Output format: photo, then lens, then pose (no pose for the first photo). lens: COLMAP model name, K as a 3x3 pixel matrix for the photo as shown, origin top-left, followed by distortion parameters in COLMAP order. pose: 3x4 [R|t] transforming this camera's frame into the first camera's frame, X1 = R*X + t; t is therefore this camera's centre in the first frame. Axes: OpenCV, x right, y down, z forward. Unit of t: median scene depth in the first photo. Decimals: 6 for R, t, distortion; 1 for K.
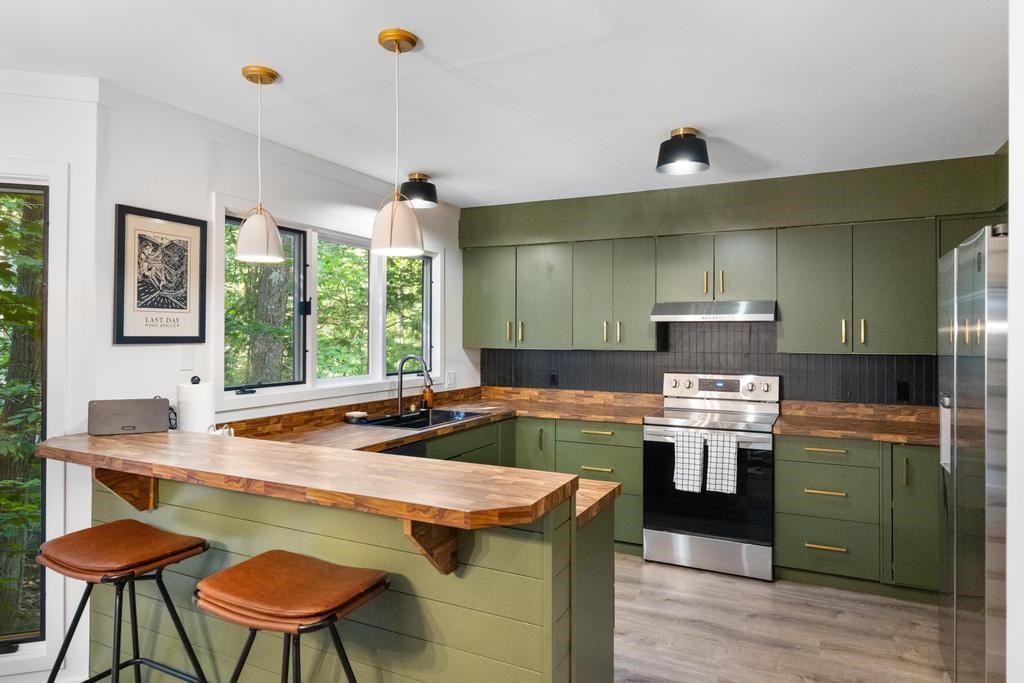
lens RADIAL K [[622.7, 0, 511.3], [0, 622.7, 335.8], [0, 0, 1]] dist [-0.004687, 0.000087]
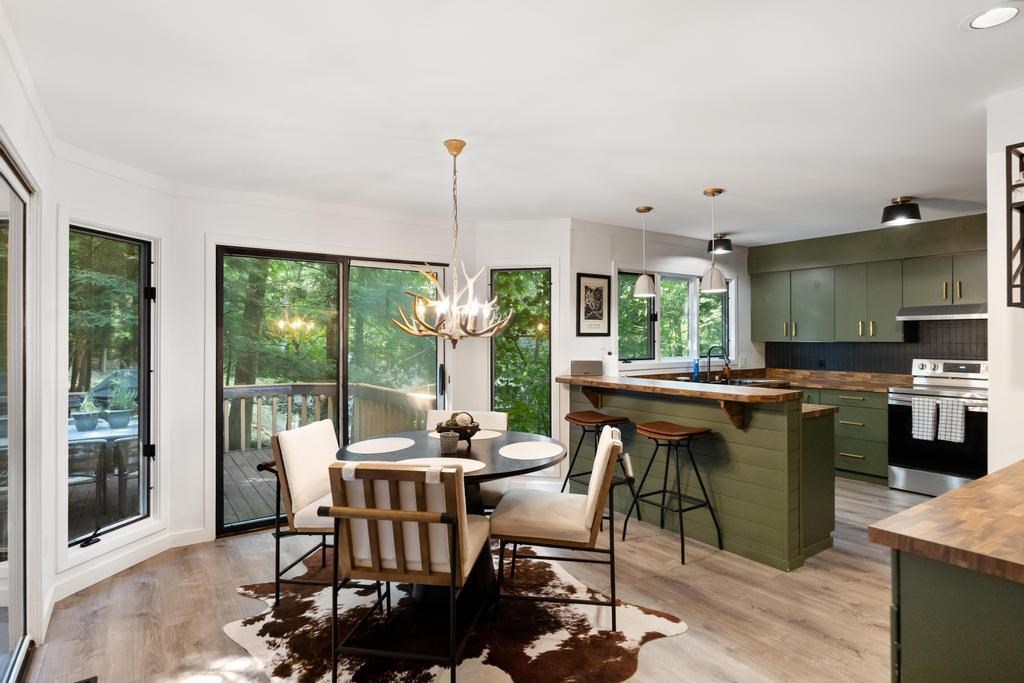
lens RADIAL K [[550.8, 0, 510.0], [0, 550.8, 336.4], [0, 0, 1]] dist [-0.004912, 0.000791]
pose [[0.877443, -0.008589, -0.479604, 0.060216], [0.006128, 0.999959, -0.006697, 0.016622], [0.479642, 0.002937, 0.877459, -0.550426]]
